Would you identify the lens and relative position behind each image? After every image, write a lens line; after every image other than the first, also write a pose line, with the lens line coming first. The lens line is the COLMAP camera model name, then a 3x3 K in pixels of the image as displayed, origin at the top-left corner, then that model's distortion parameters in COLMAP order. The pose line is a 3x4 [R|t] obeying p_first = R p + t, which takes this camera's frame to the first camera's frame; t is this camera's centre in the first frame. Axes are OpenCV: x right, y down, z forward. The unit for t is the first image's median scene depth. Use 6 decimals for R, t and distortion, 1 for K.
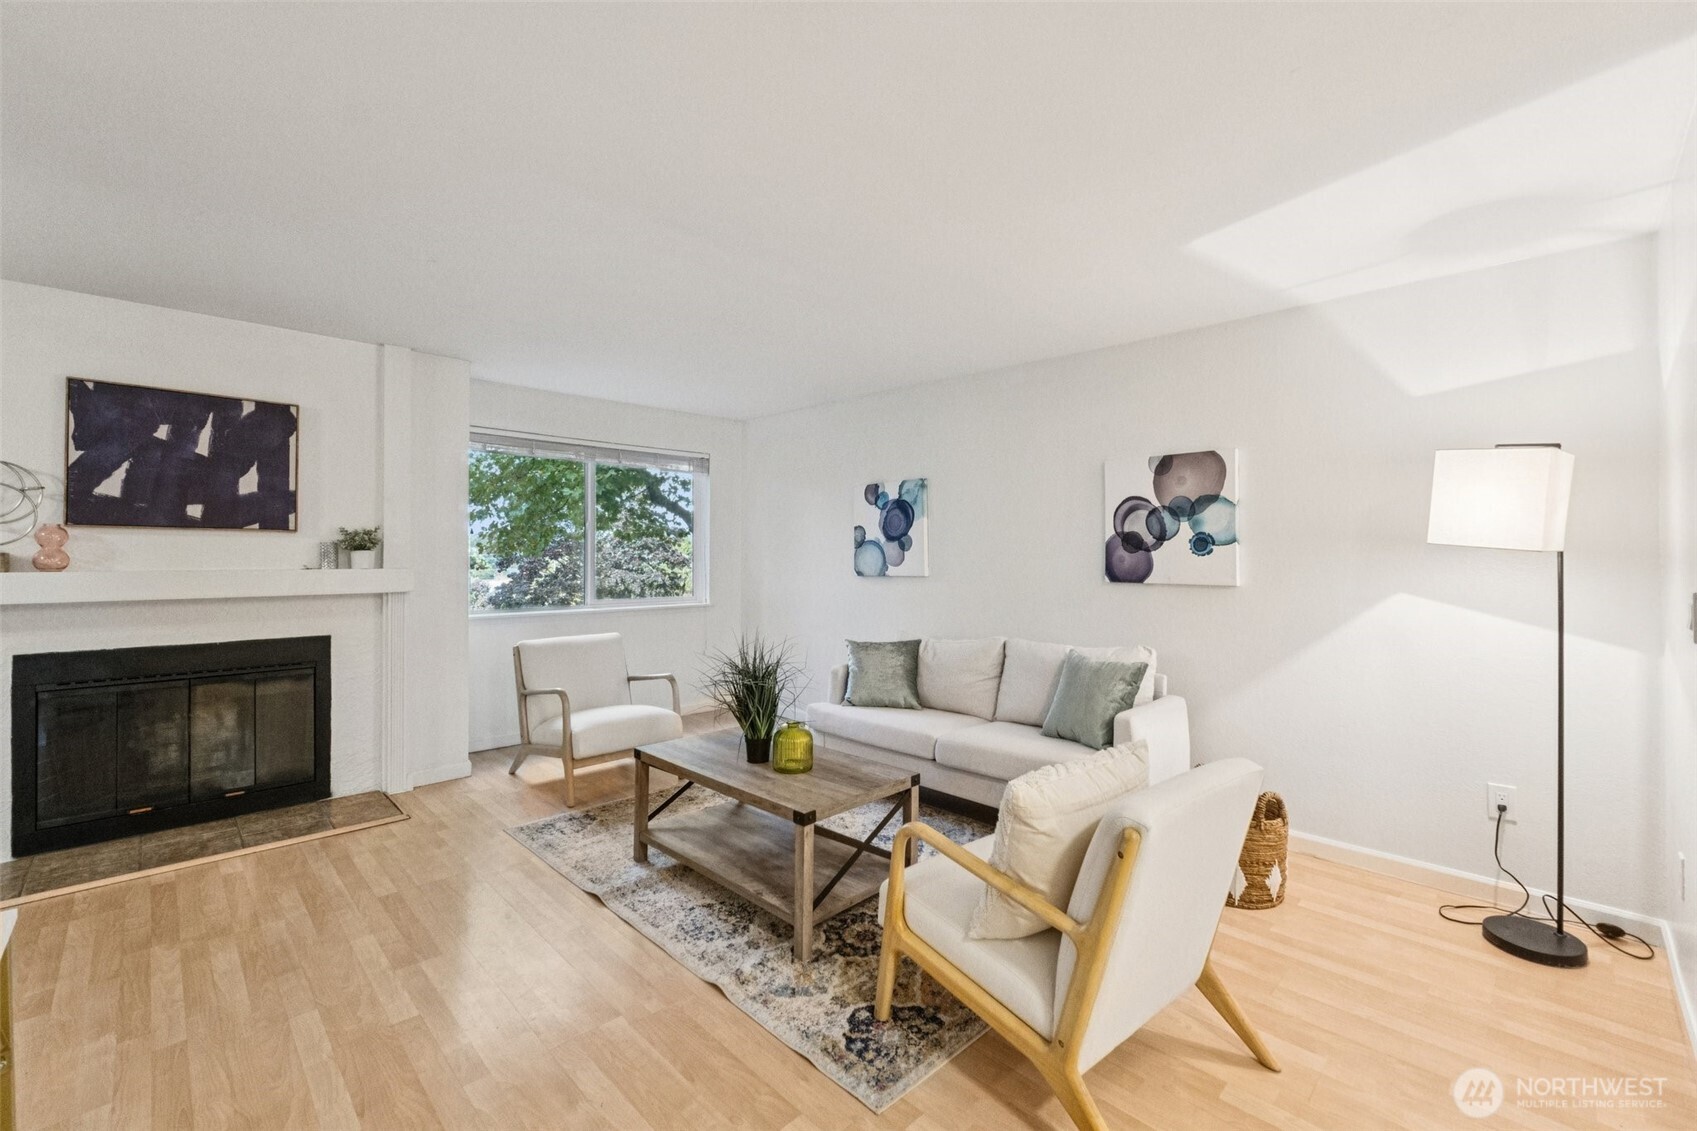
lens RADIAL K [[710.7, 0, 851.1], [0, 710.7, 542.6], [0, 0, 1]] dist [-0.002483, -0.000563]
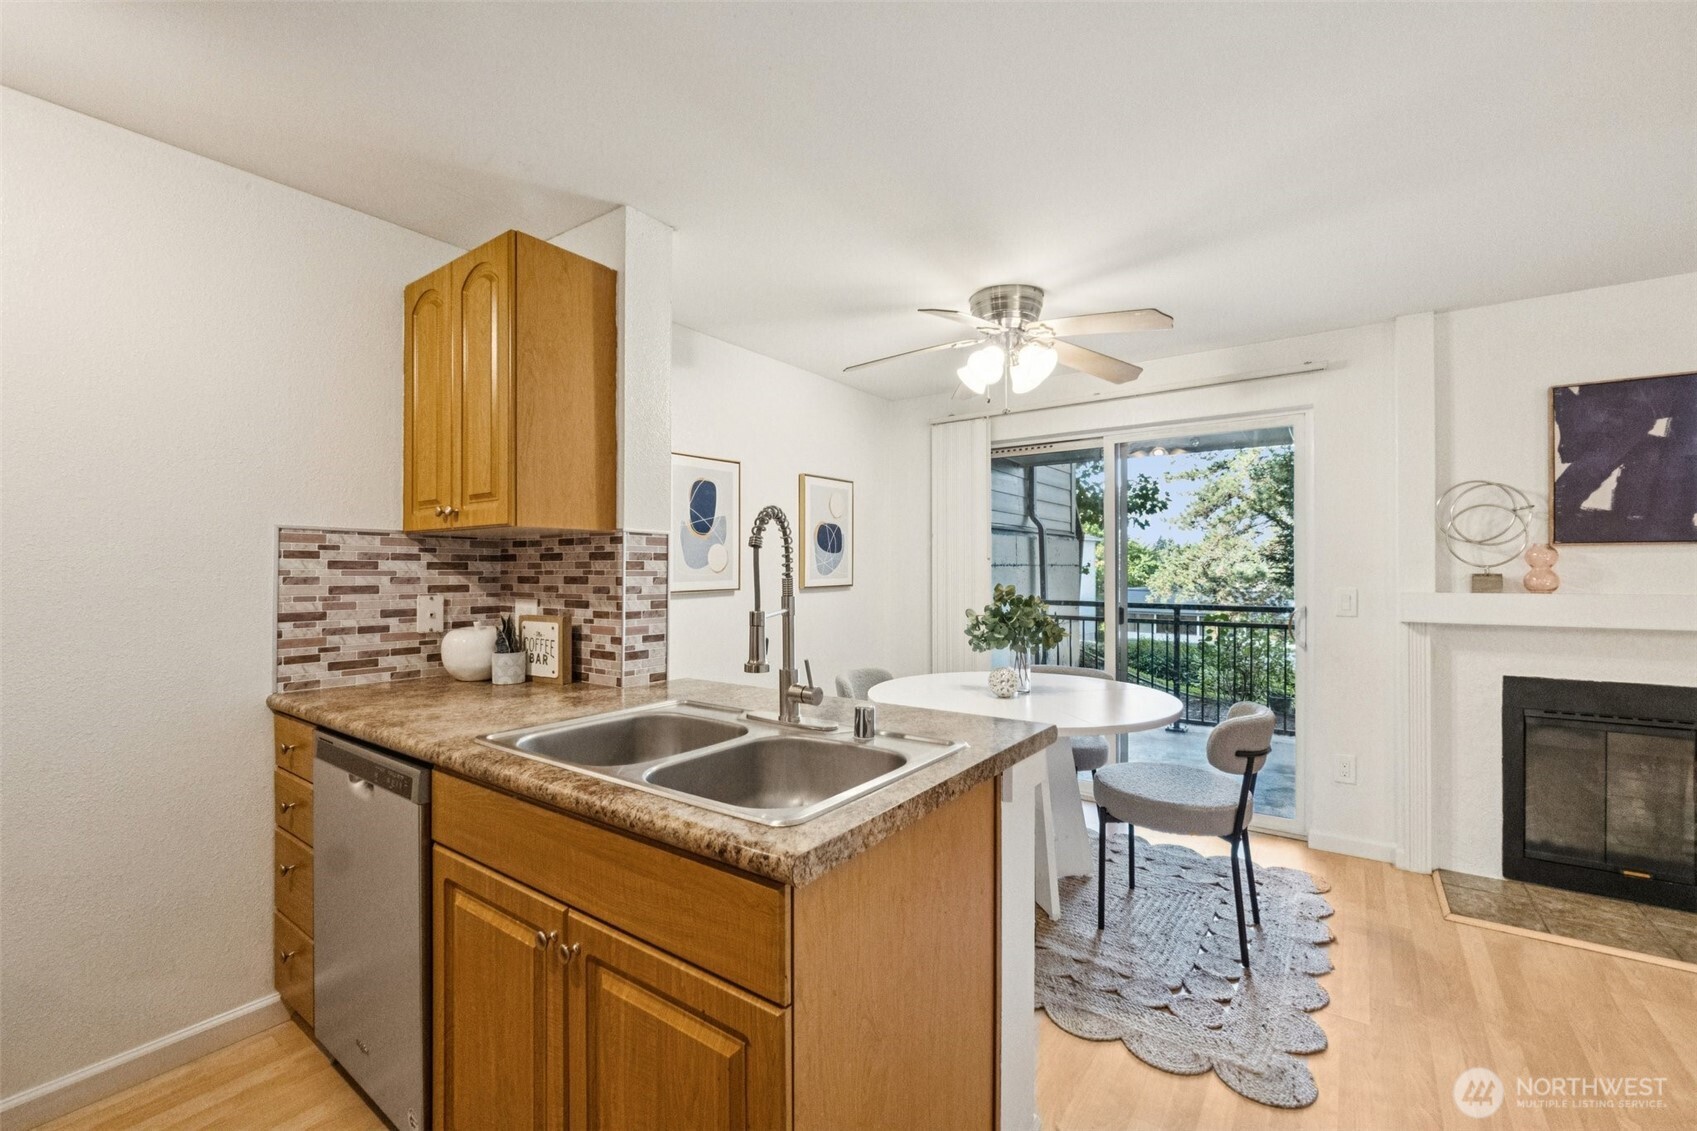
lens RADIAL K [[709.3, 0, 853.1], [0, 709.3, 560.9], [0, 0, 1]] dist [-0.003444, -0.000766]
pose [[0.167381, -0.016302, -0.985758, -0.292333], [0.019951, 0.999715, -0.013145, -0.007596], [0.985690, -0.017466, 0.167658, -0.064773]]
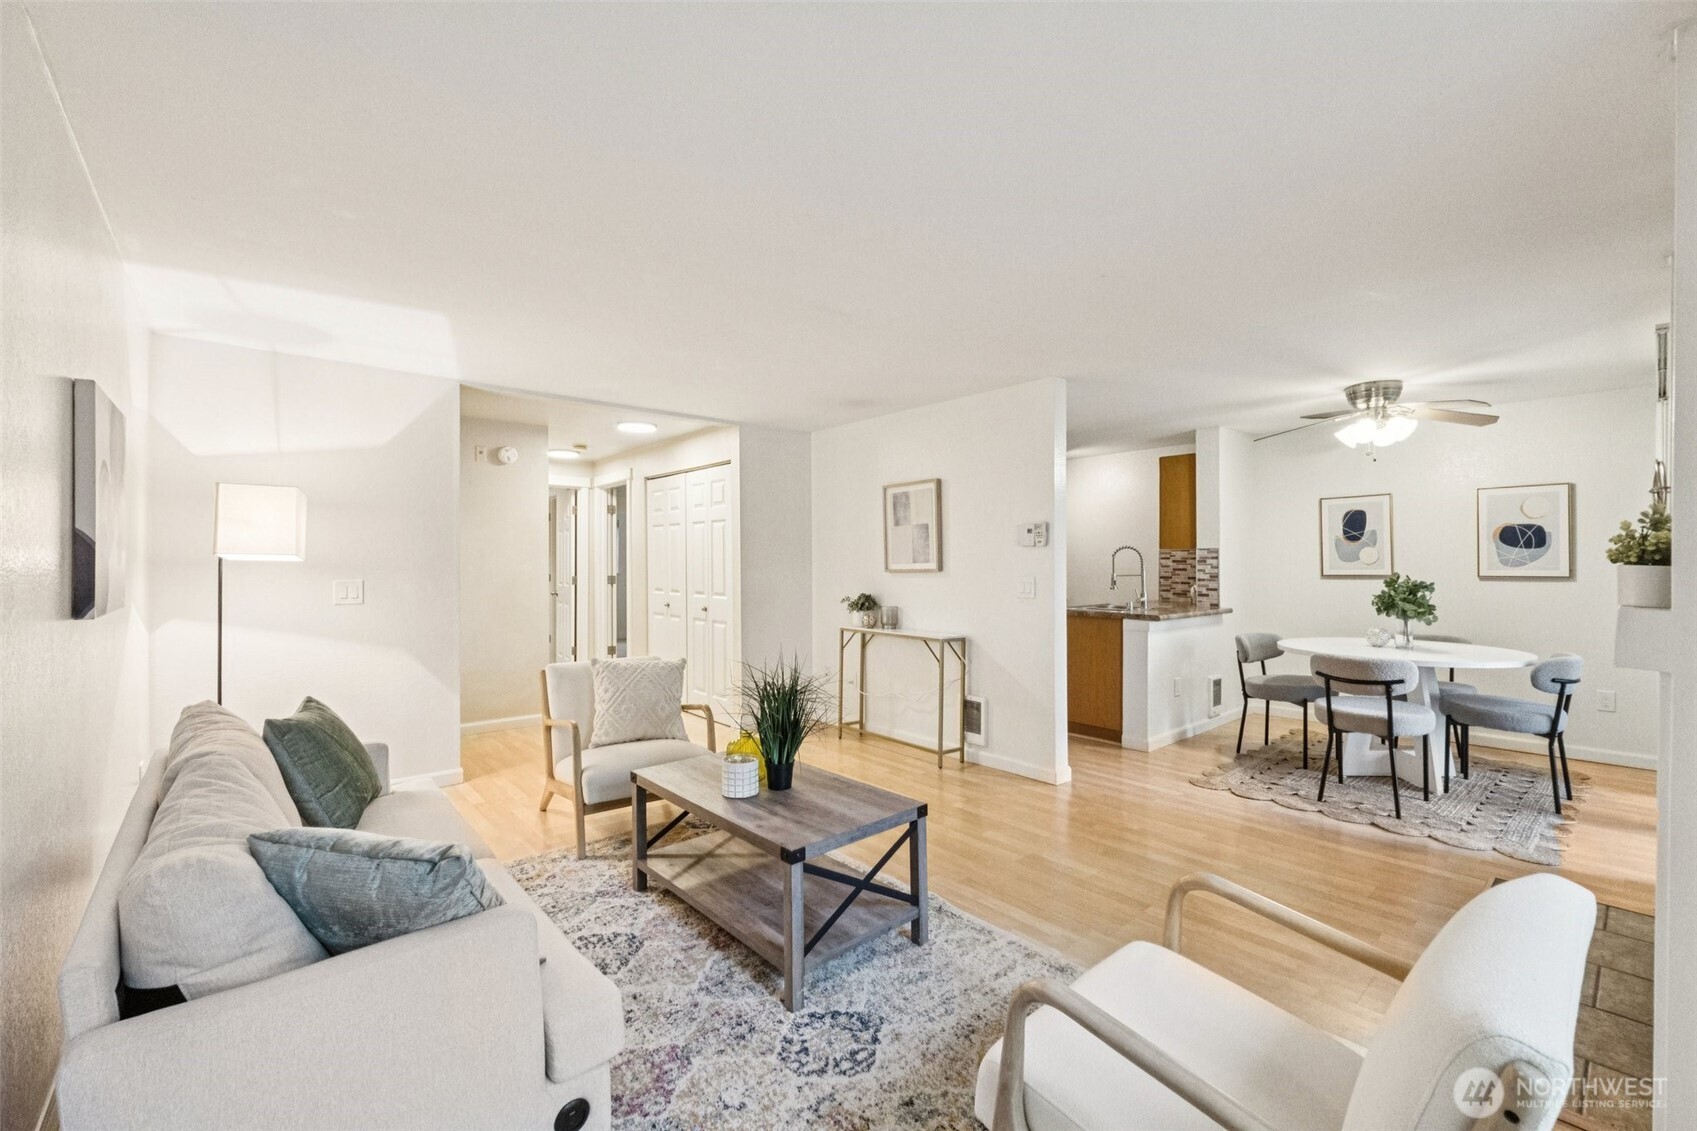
lens RADIAL K [[709.3, 0, 853.1], [0, 709.3, 560.9], [0, 0, 1]] dist [-0.003444, -0.000766]
pose [[-0.998047, -0.003788, 0.062356, -0.227875], [-0.005203, 0.999732, -0.022553, 0.024833], [-0.062254, -0.022833, -0.997799, 1.546624]]
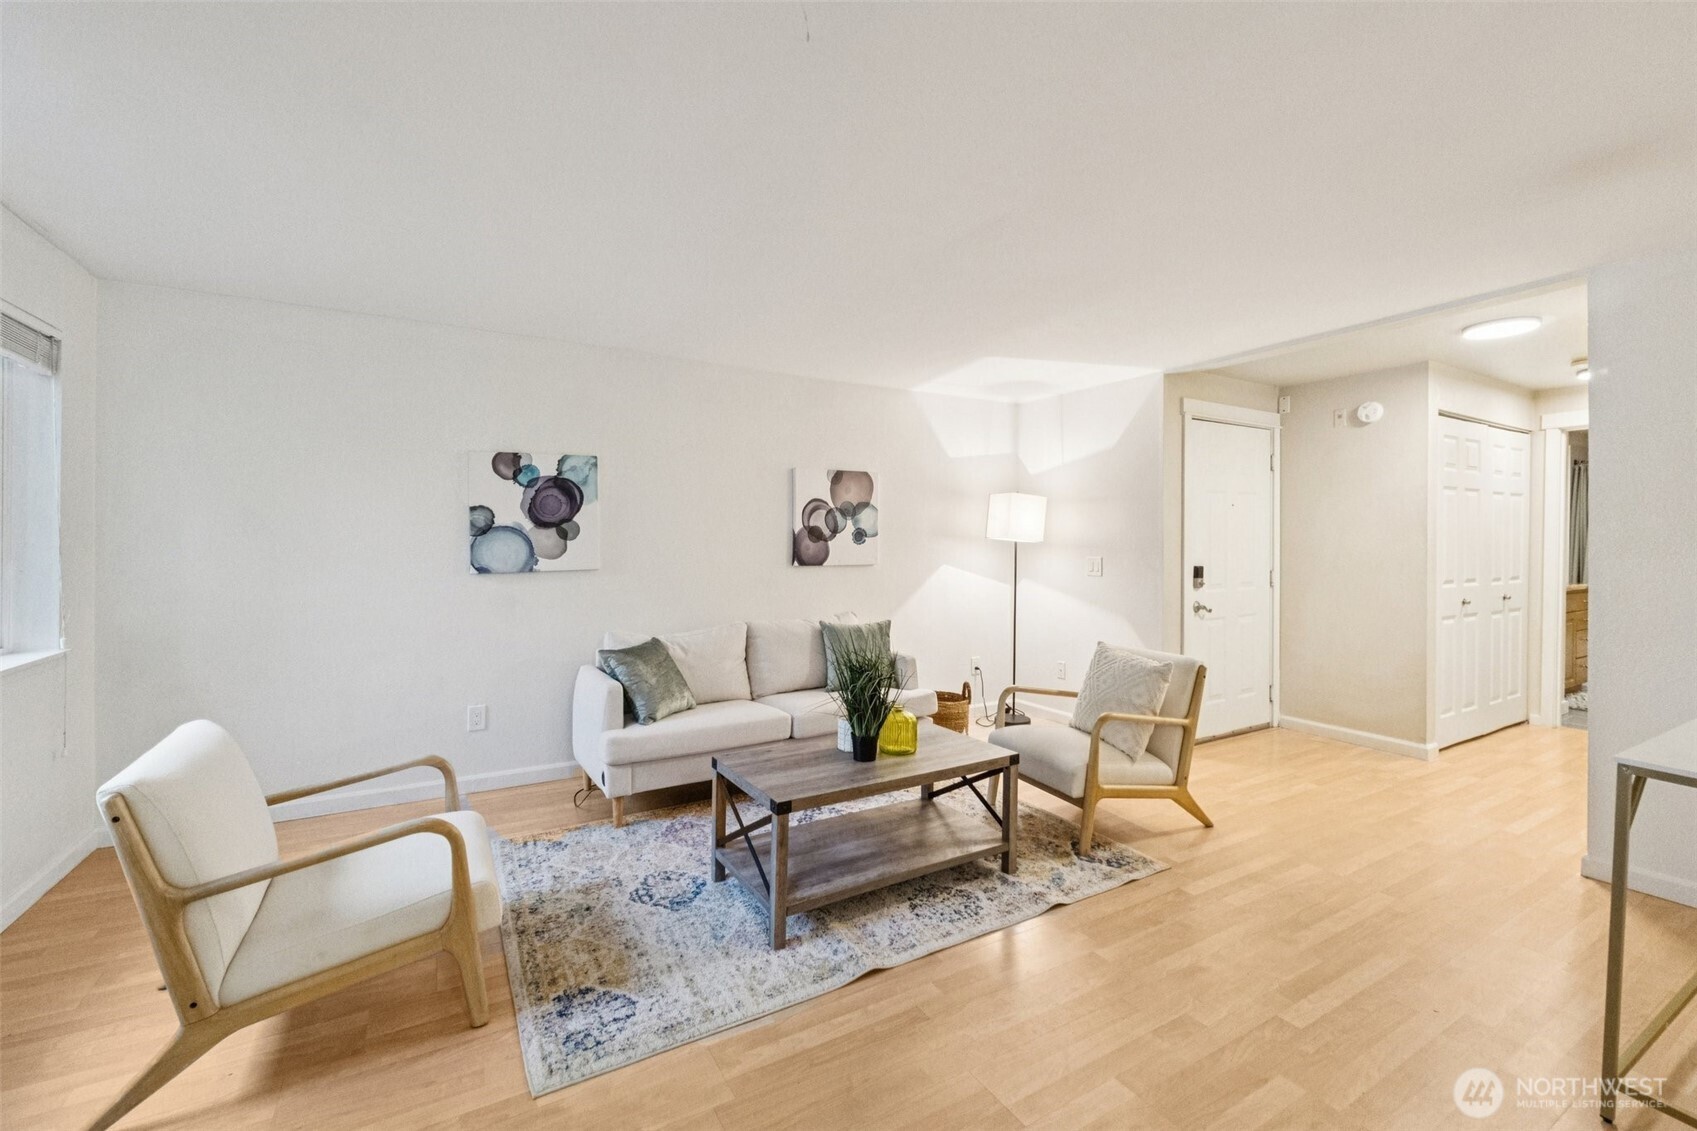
lens RADIAL K [[716.3, 0, 854.5], [0, 716.3, 540.4], [0, 0, 1]] dist [-0.004759, -0.000070]
pose [[0.248783, -0.002350, 0.968556, -0.868352], [-0.017074, 0.999831, 0.006811, 0.000993], [-0.968409, -0.018232, 0.248701, 0.621868]]
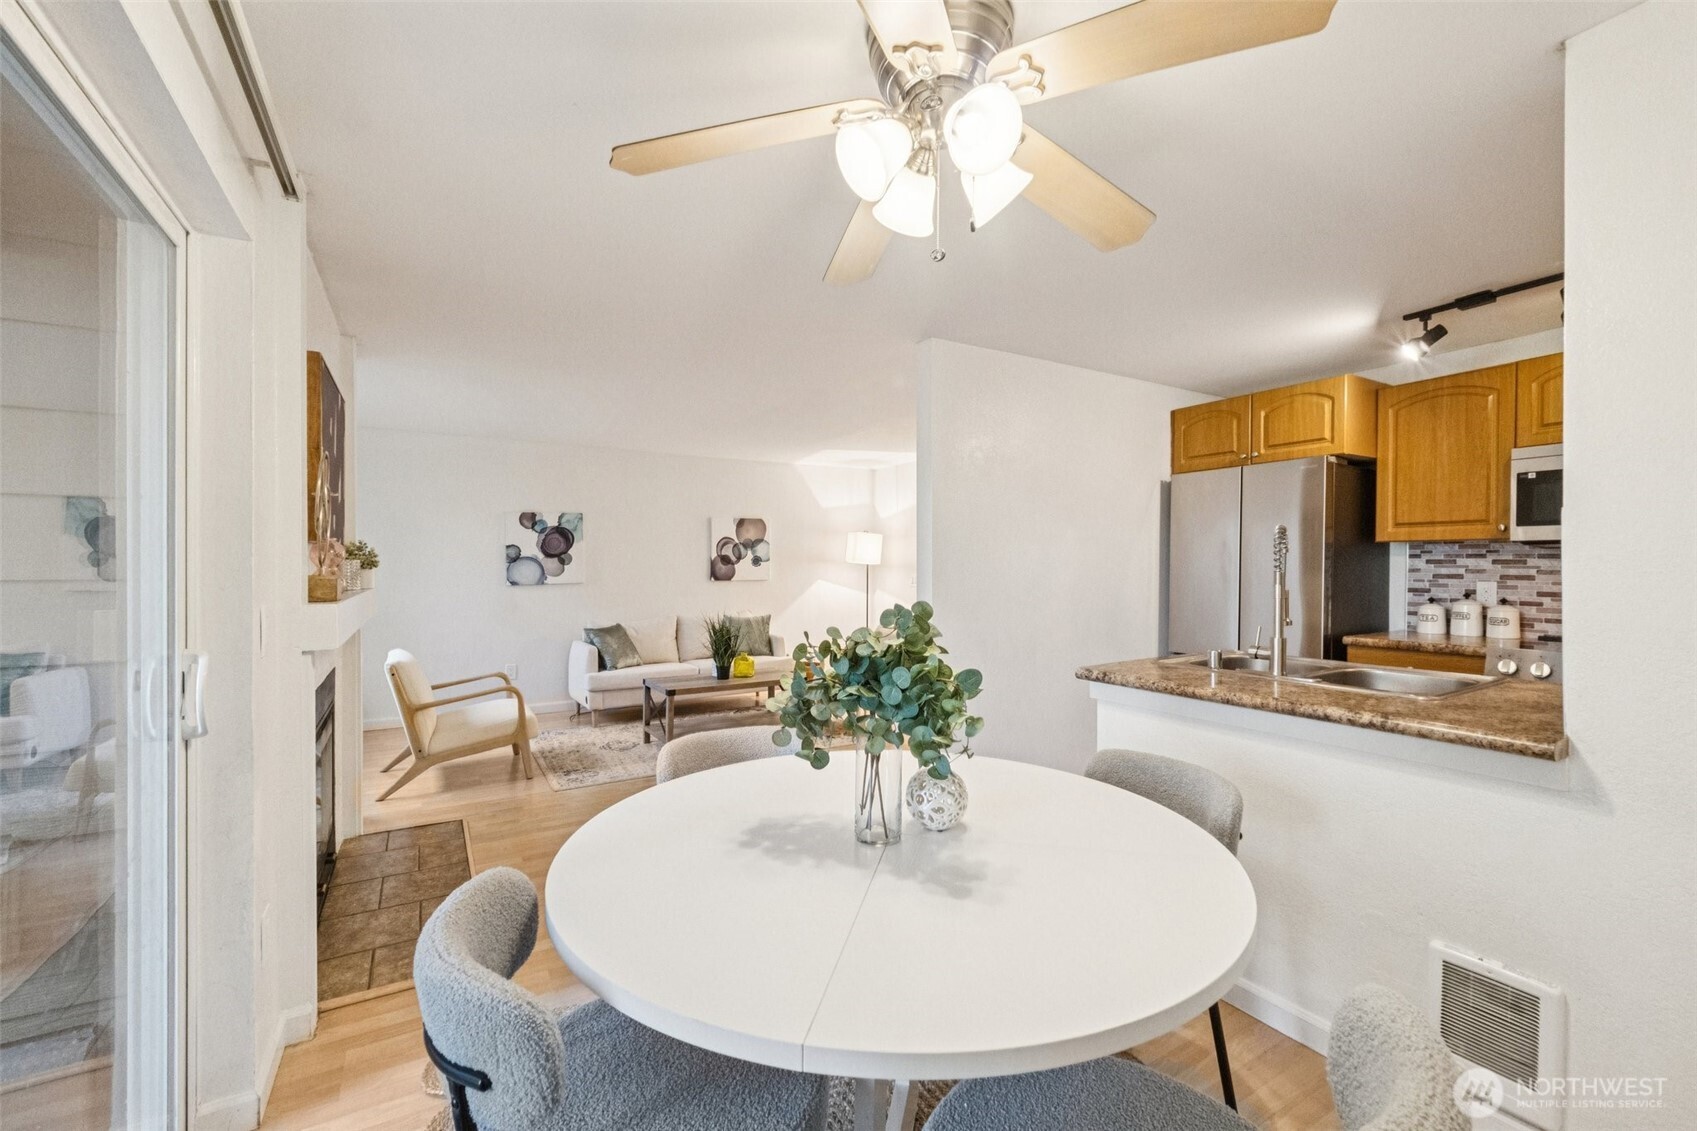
lens RADIAL K [[709.3, 0, 853.1], [0, 709.3, 560.9], [0, 0, 1]] dist [-0.003444, -0.000766]
pose [[0.235596, -0.001802, 0.971849, -1.485538], [-0.011753, 0.999920, 0.004703, -0.011877], [-0.971780, -0.012530, 0.235556, 0.189745]]
